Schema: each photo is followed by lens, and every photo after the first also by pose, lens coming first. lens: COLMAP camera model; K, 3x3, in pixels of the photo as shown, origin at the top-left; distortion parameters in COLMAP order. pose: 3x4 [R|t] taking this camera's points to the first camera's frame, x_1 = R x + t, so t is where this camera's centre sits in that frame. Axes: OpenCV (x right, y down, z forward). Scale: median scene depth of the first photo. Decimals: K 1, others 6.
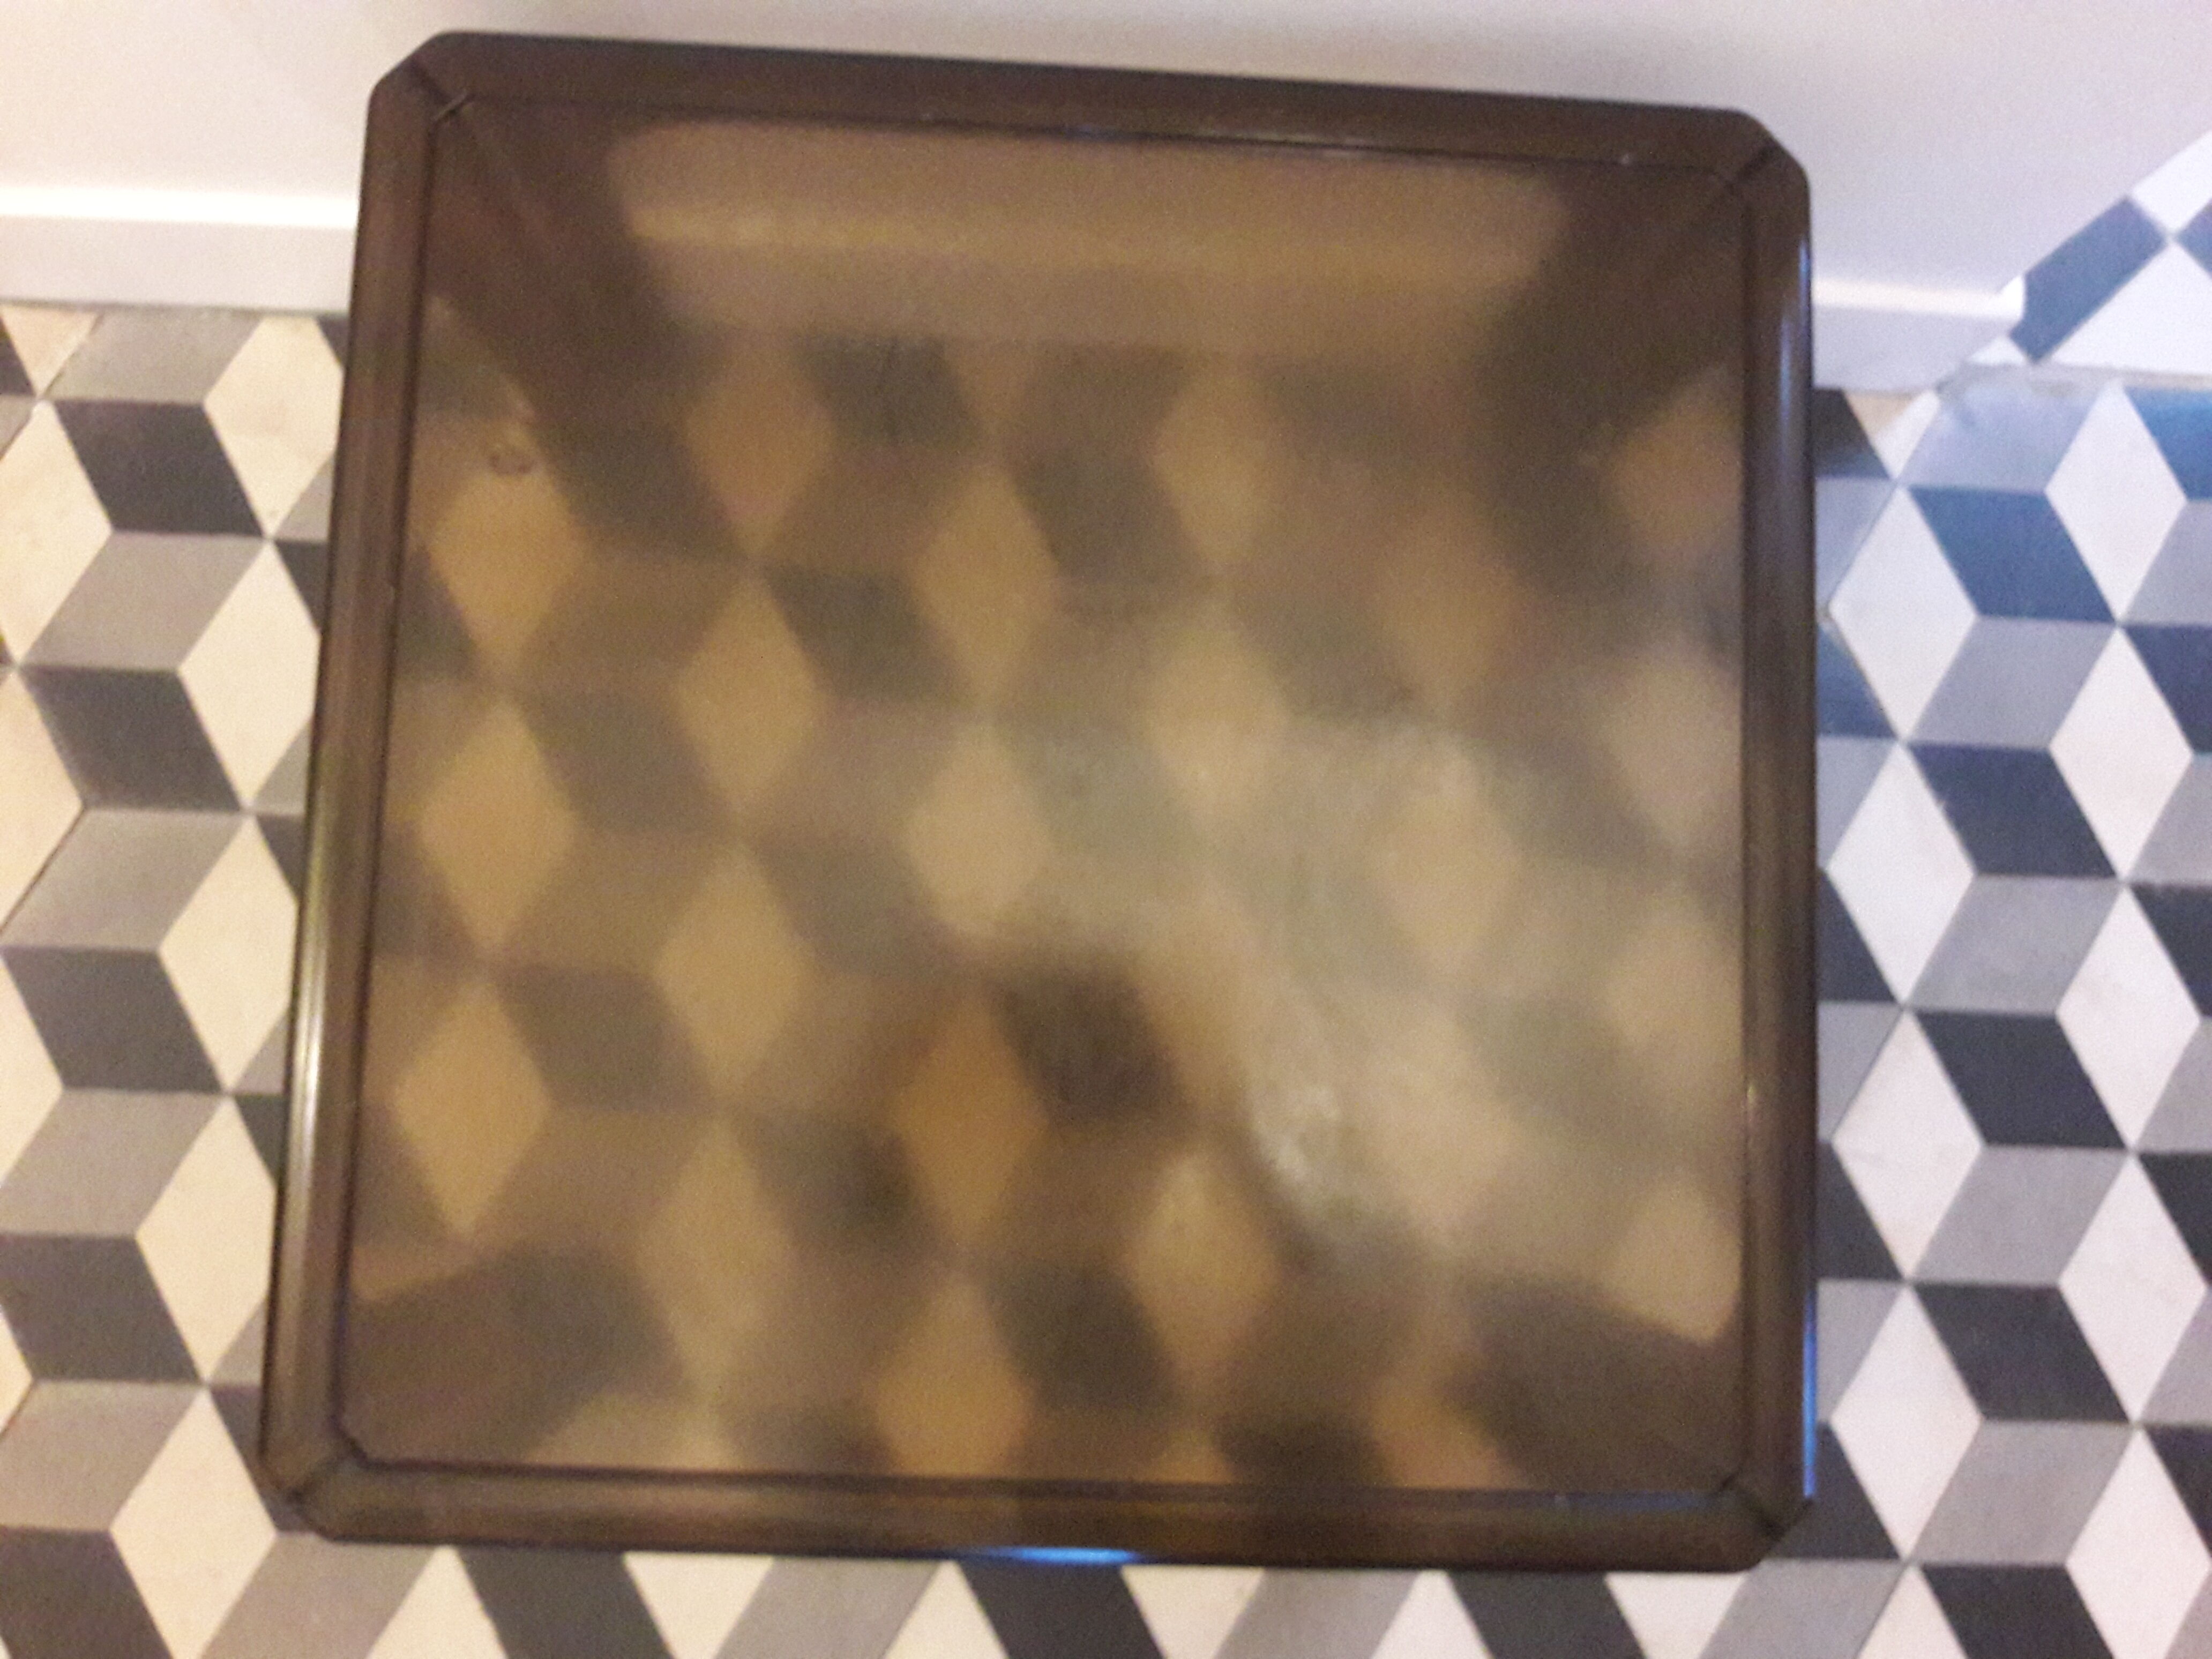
lens RADIAL K [[1800.6, 0, 1107.9], [0, 1800.6, 827.5], [0, 0, 1]] dist [0.055513, 0.010028]
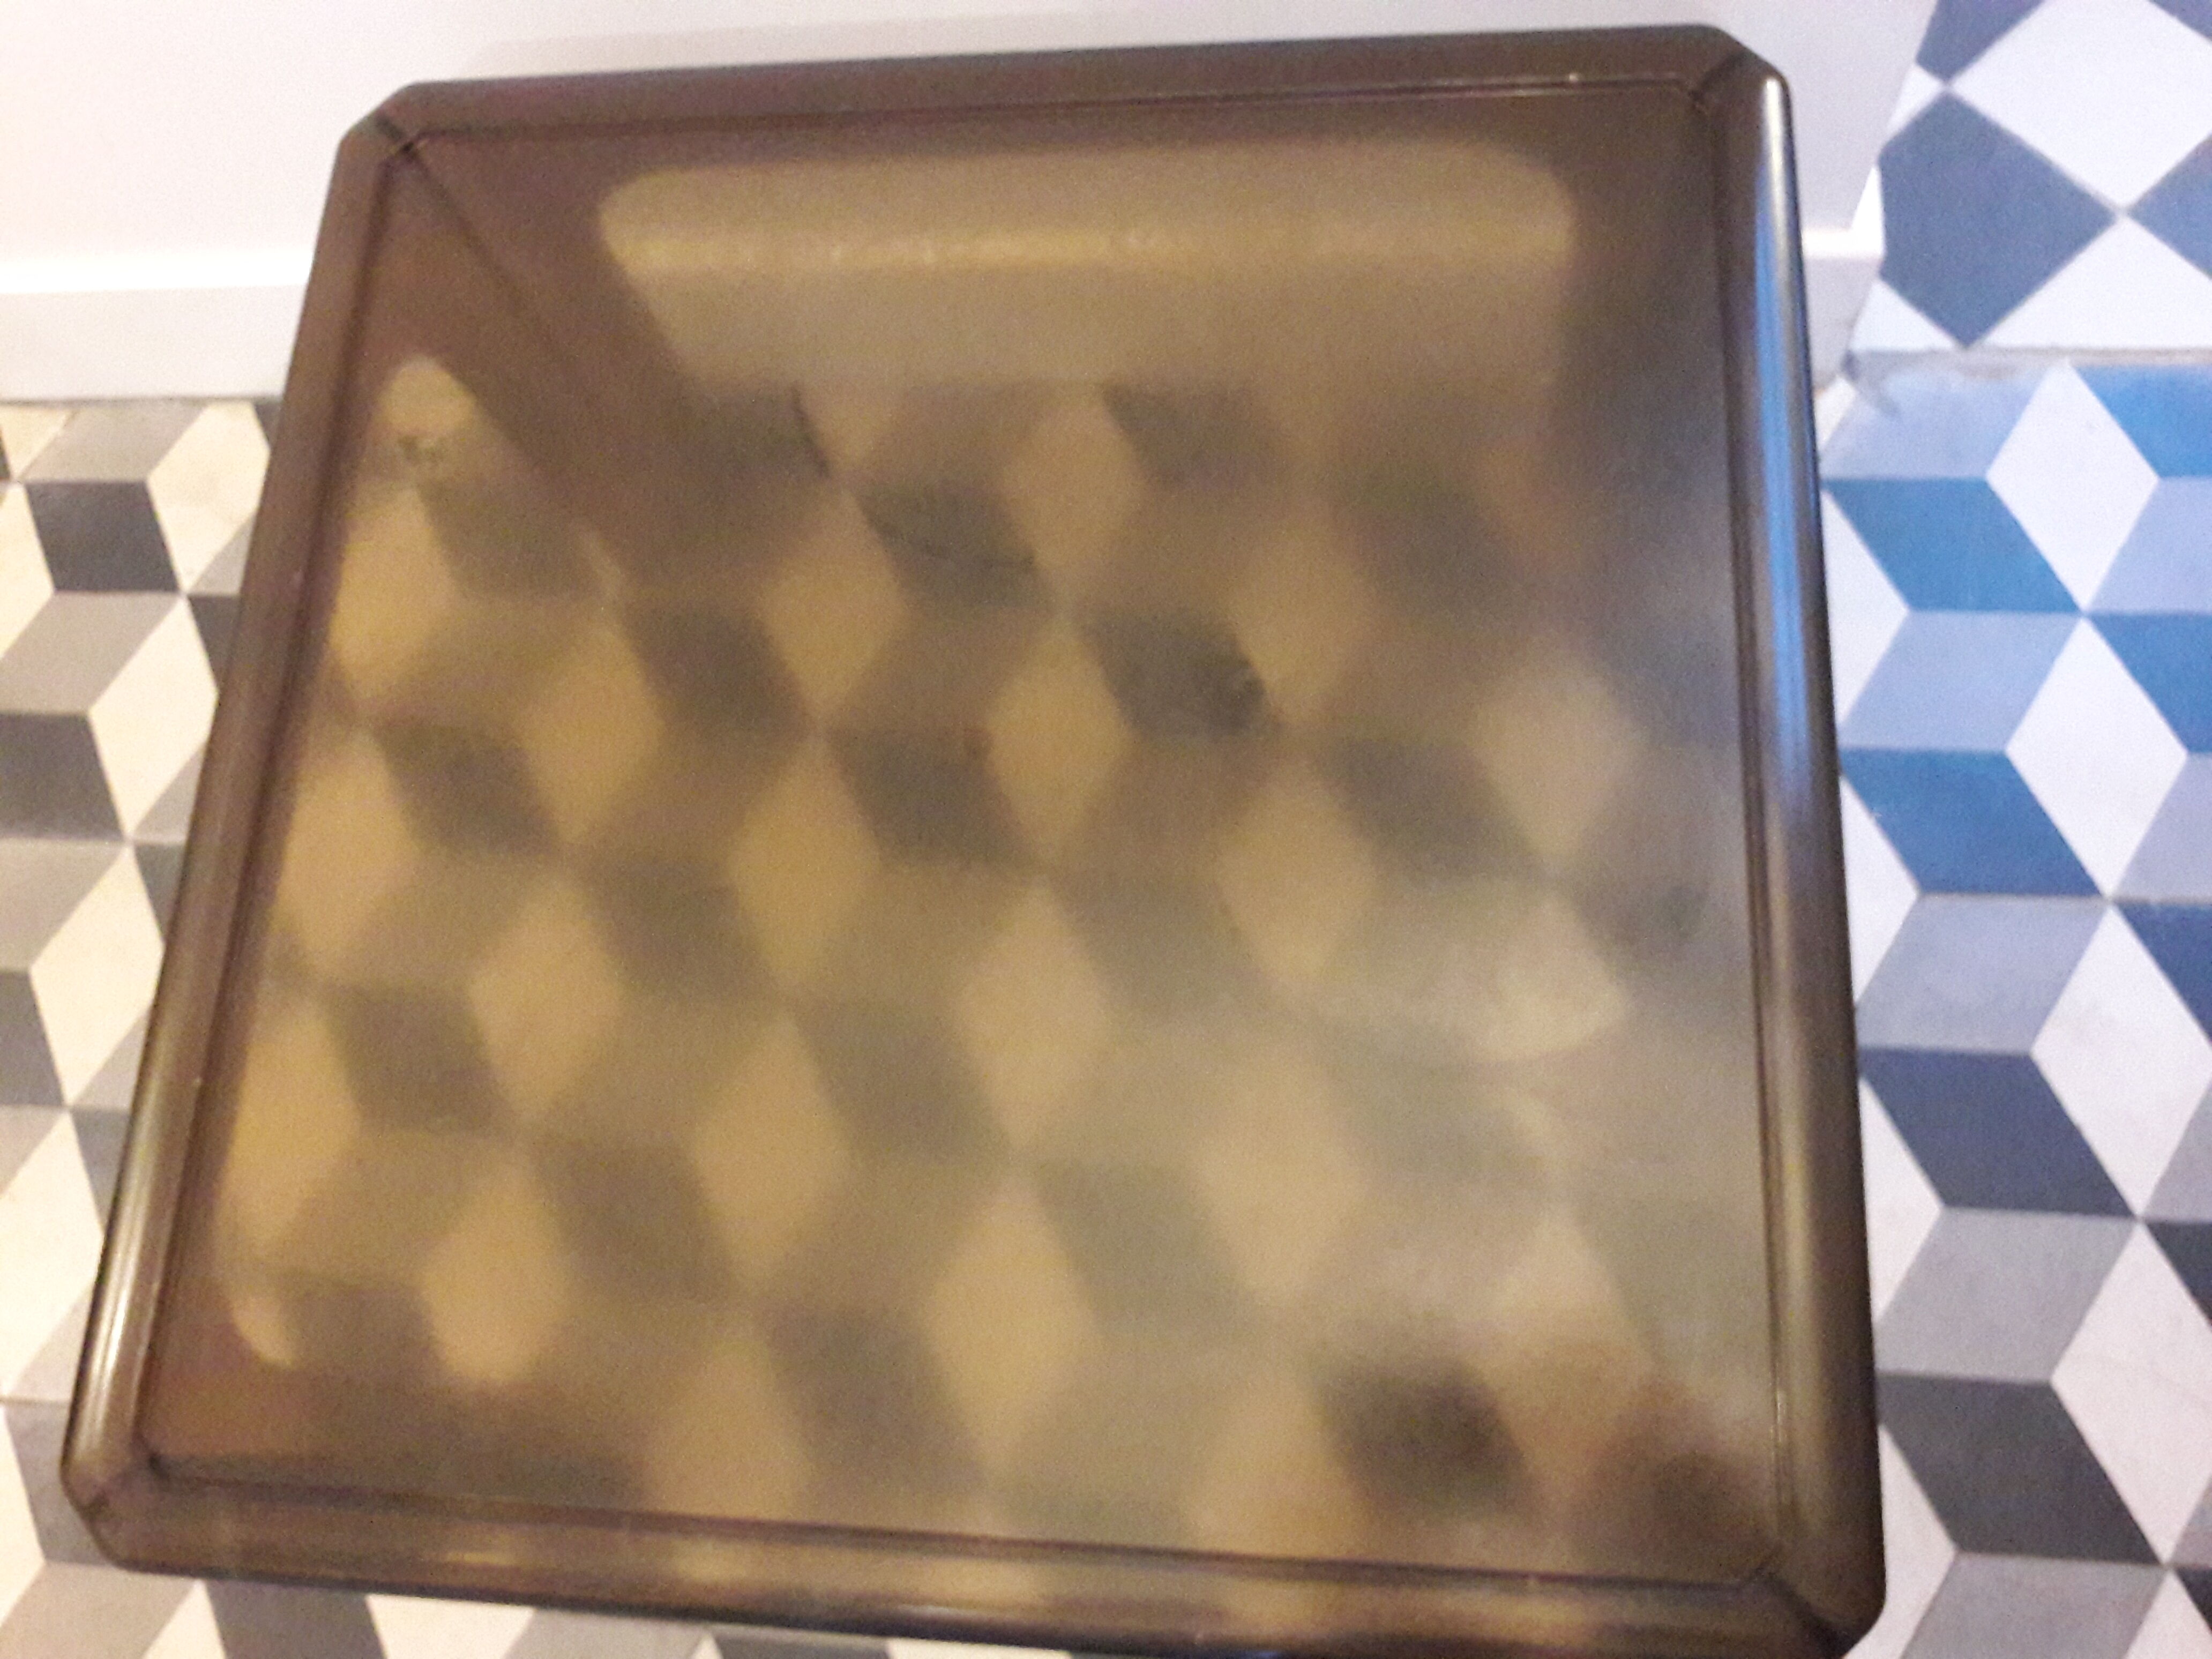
lens RADIAL K [[1800.6, 0, 1107.9], [0, 1800.6, 827.5], [0, 0, 1]] dist [0.055513, 0.010028]
pose [[0.983946, -0.021117, -0.177214, 0.252112], [-0.008478, 0.986323, -0.164607, 0.144327], [0.178267, 0.163467, 0.970309, 0.080400]]
